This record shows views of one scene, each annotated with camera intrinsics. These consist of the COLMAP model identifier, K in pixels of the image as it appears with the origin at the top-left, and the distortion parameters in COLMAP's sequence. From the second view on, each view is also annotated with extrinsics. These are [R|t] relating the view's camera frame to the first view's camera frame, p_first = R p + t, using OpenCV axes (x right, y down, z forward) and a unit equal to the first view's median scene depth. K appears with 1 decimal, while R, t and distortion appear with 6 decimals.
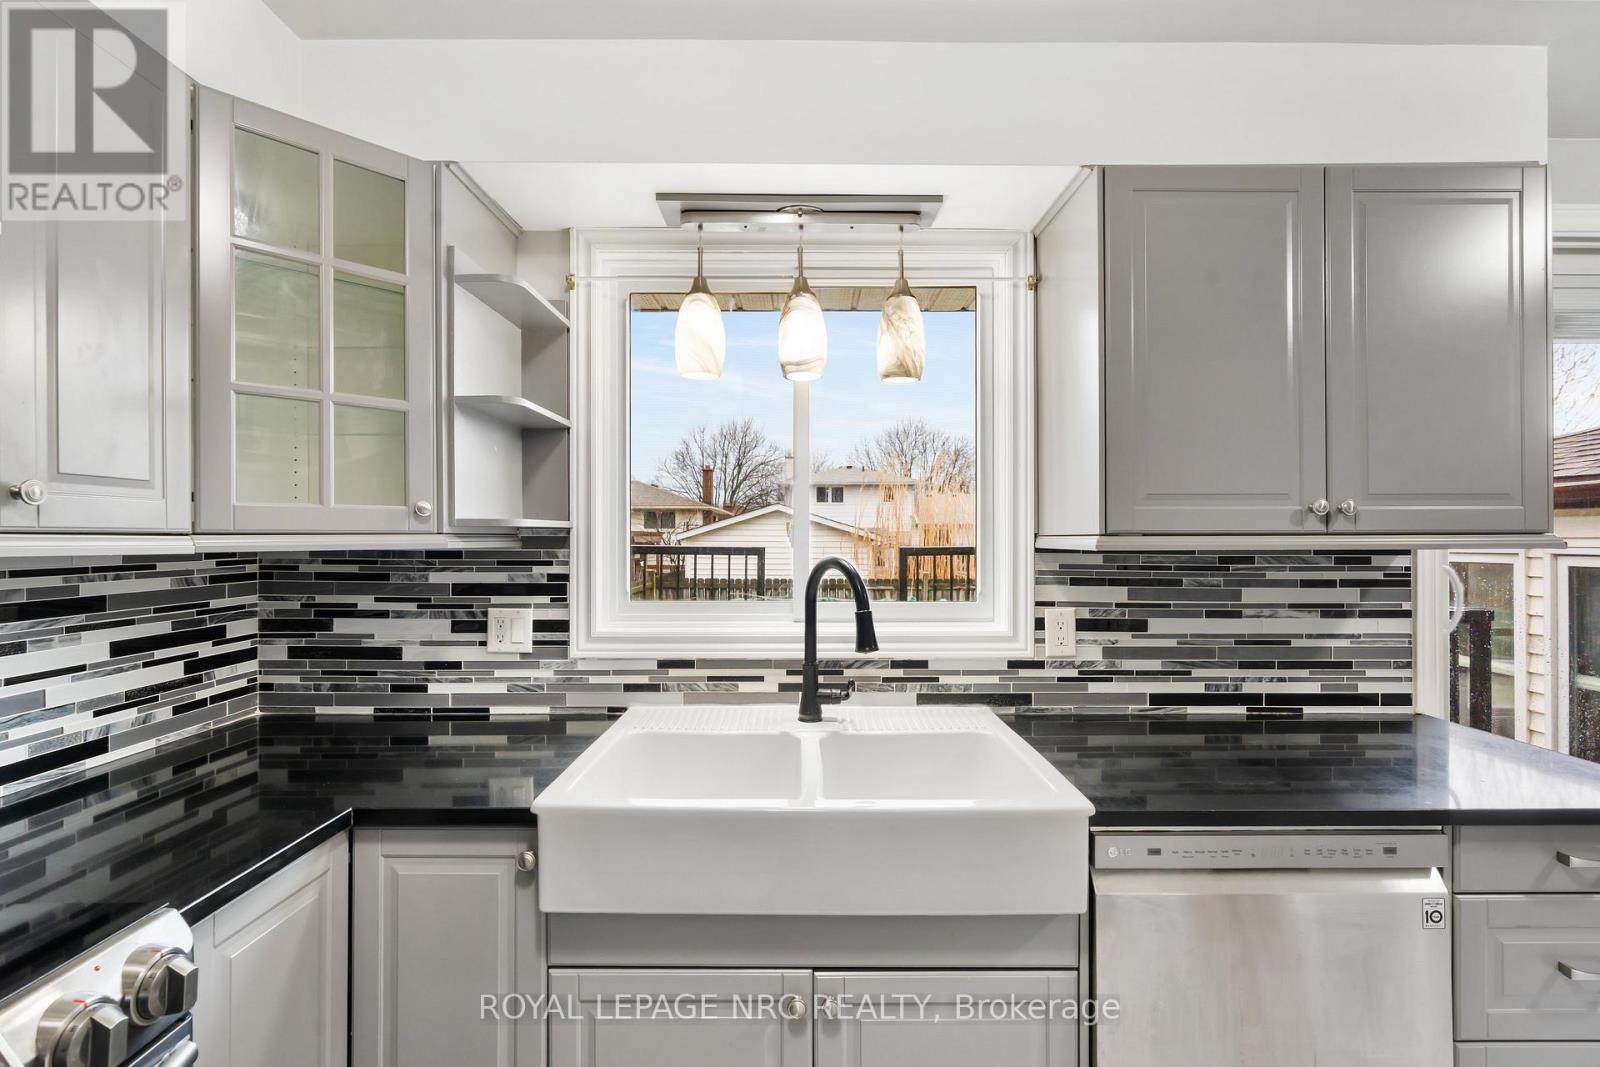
lens RADIAL K [[720.4, 0, 801.8], [0, 720.4, 537.7], [0, 0, 1]] dist [-0.004619, 0.000665]
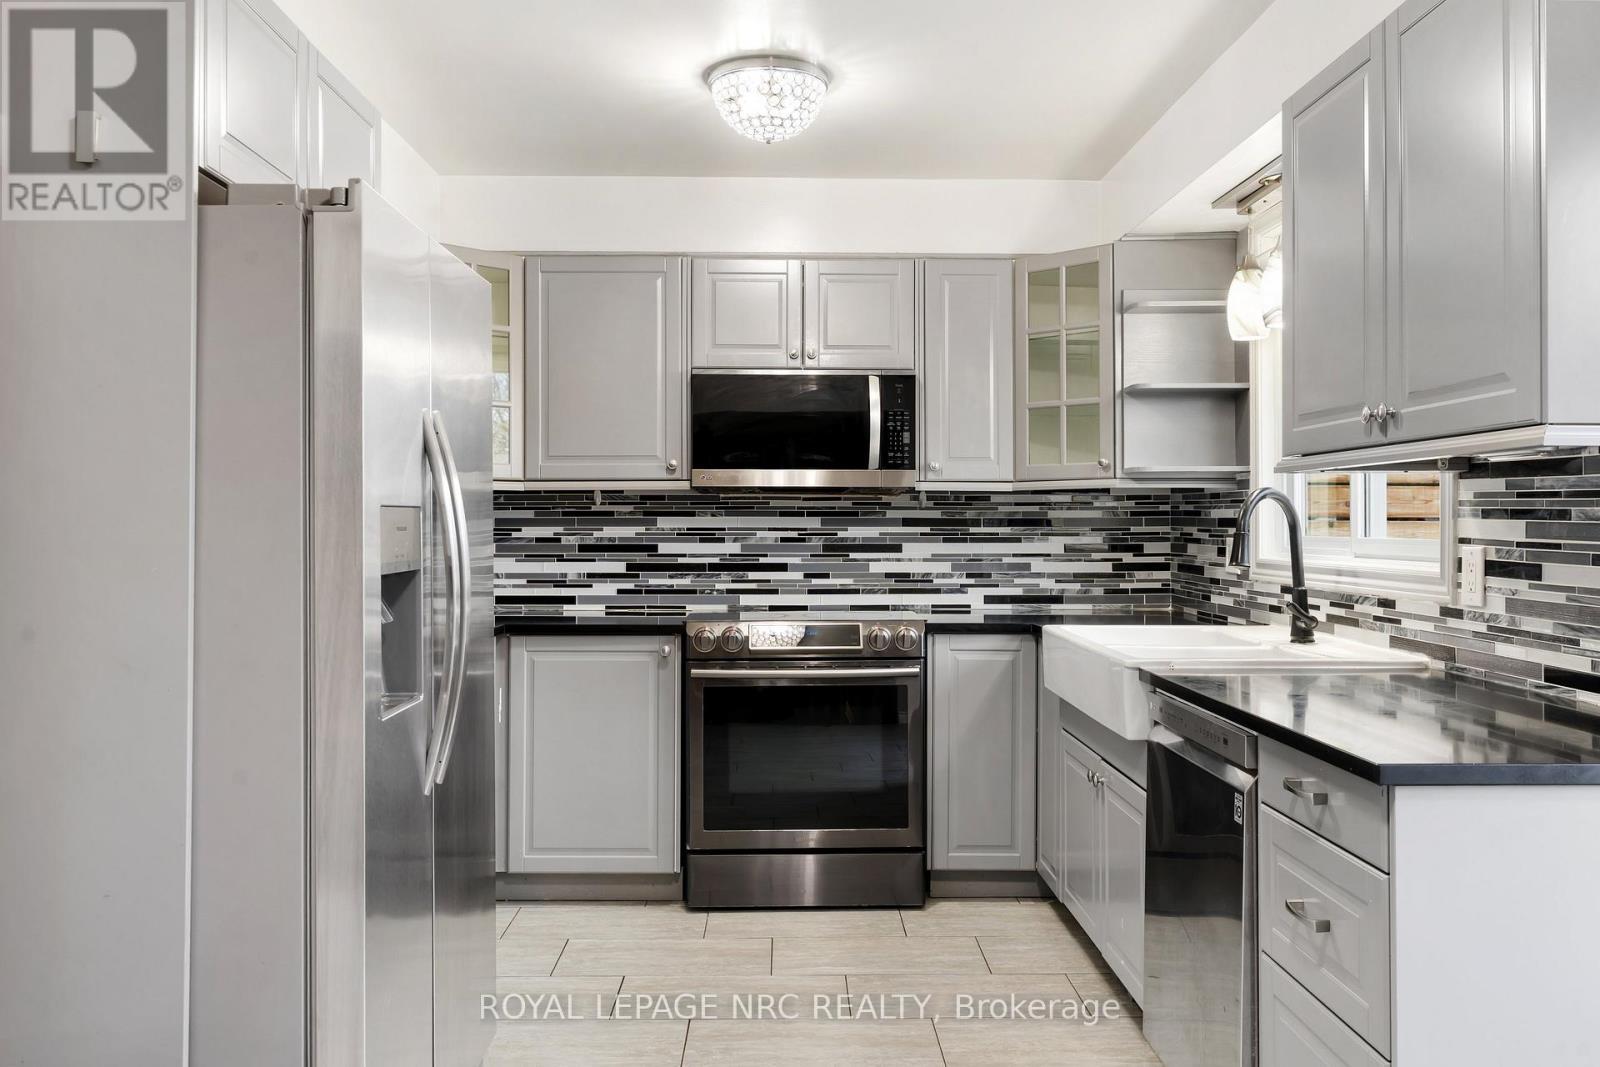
lens RADIAL K [[1282.0, 0, 798.9], [0, 1282.0, 504.8], [0, 0, 1]] dist [-0.008387, 0.001399]
pose [[0.012631, -0.013427, -0.999830, 1.850079], [-0.000017, 0.999910, -0.013428, 0.072827], [0.999920, 0.000187, 0.012630, 0.229207]]
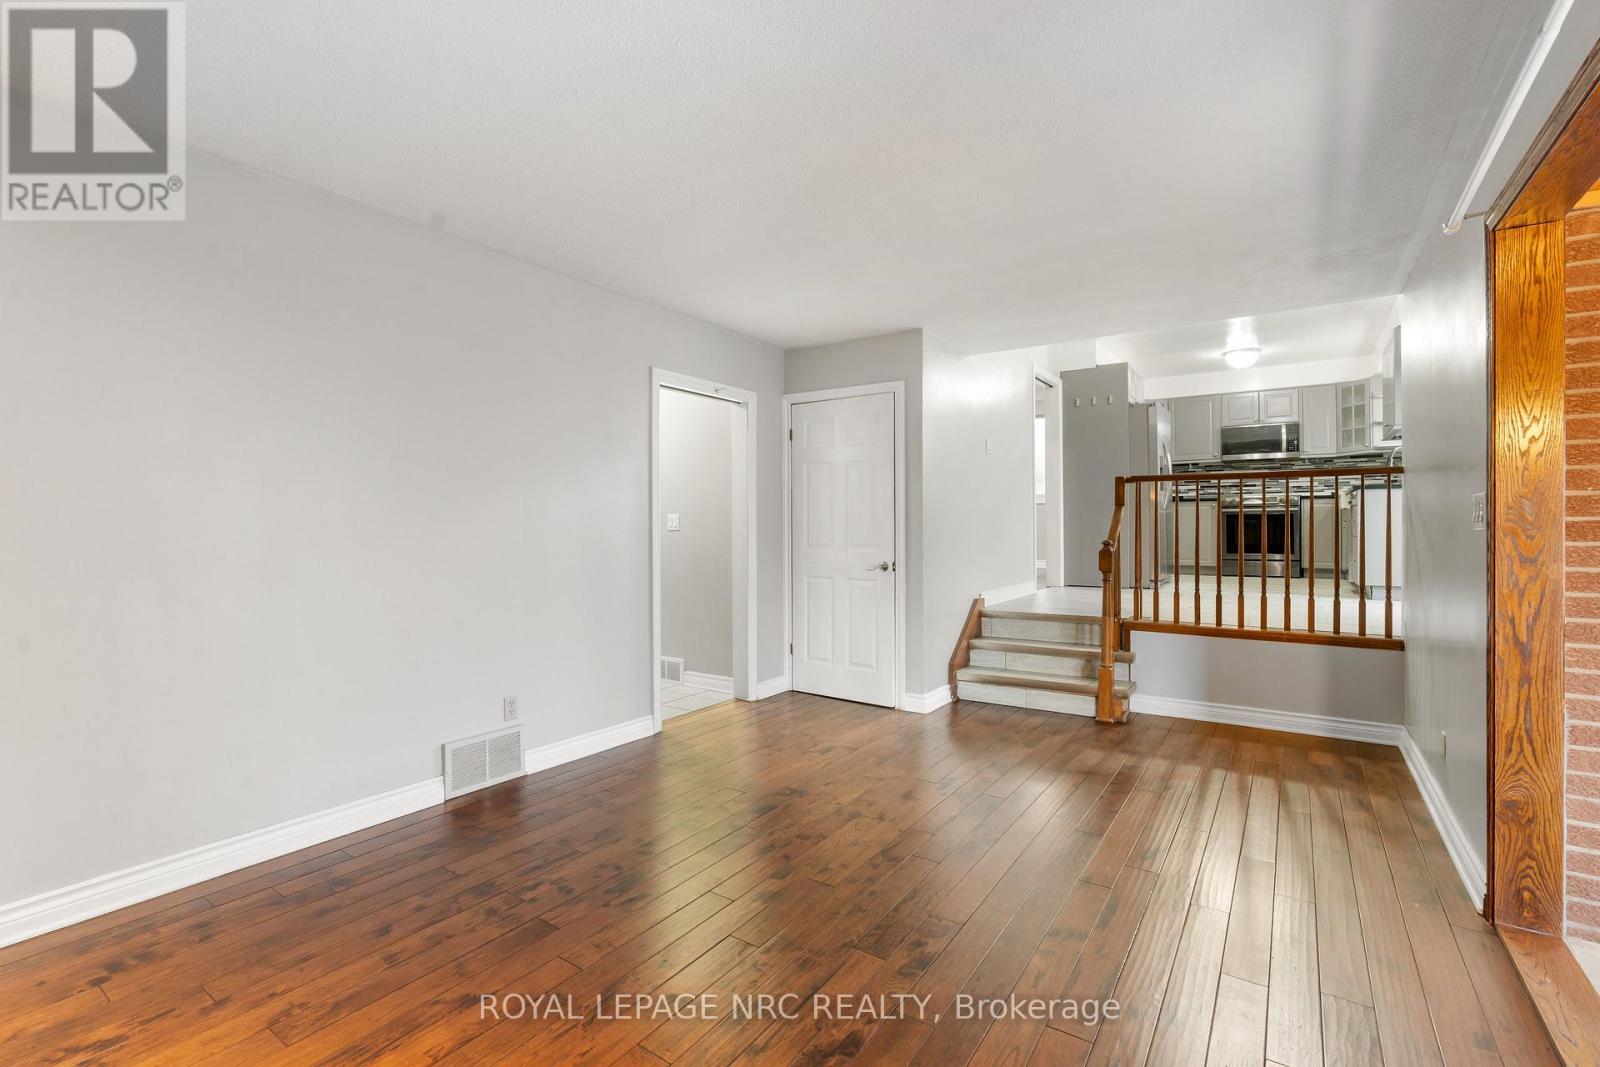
lens RADIAL K [[720.4, 0, 794.7], [0, 720.4, 524.0], [0, 0, 1]] dist [-0.004619, 0.000665]
pose [[-0.574830, -0.000882, -0.818273, 4.935874], [0.004860, 0.999978, -0.004492, 0.430372], [0.818259, -0.006559, -0.574813, 0.477910]]
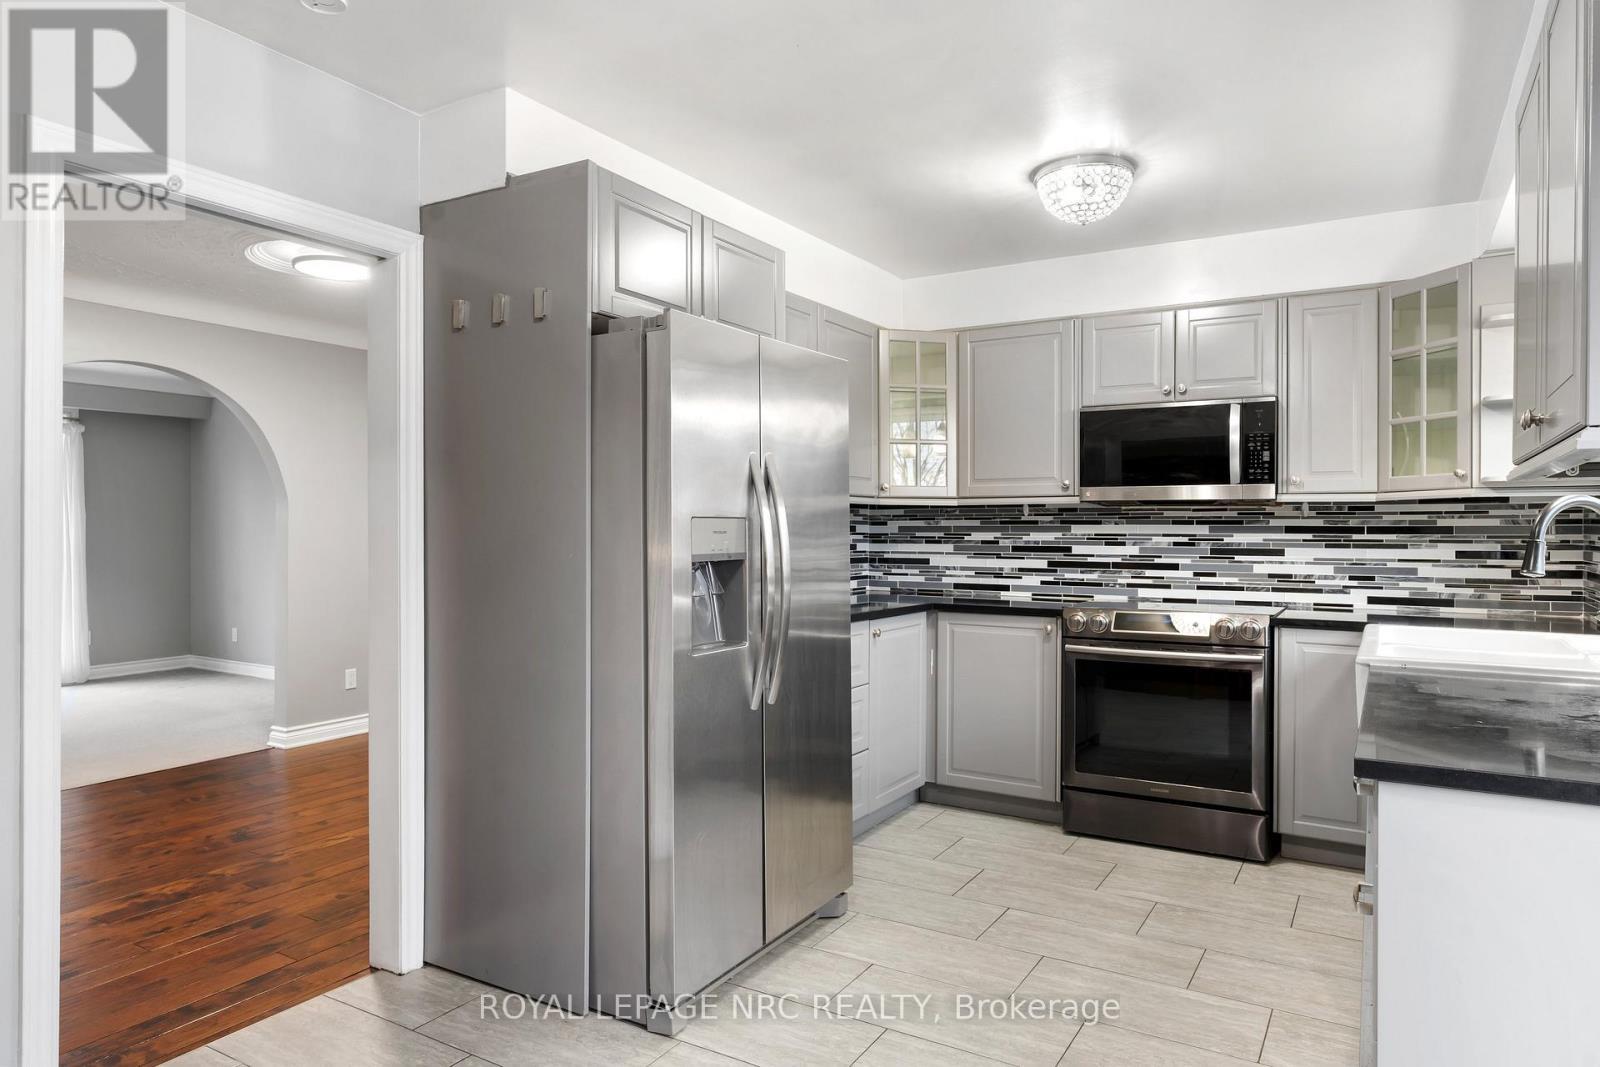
lens RADIAL K [[990.6, 0, 797.9], [0, 990.6, 533.1], [0, 0, 1]] dist [0.001291, 0.001530]
pose [[-0.517737, 0.002120, -0.855537, 1.801240], [-0.002698, 0.999988, 0.004111, 0.074663], [0.855536, 0.004437, -0.517725, 0.701128]]
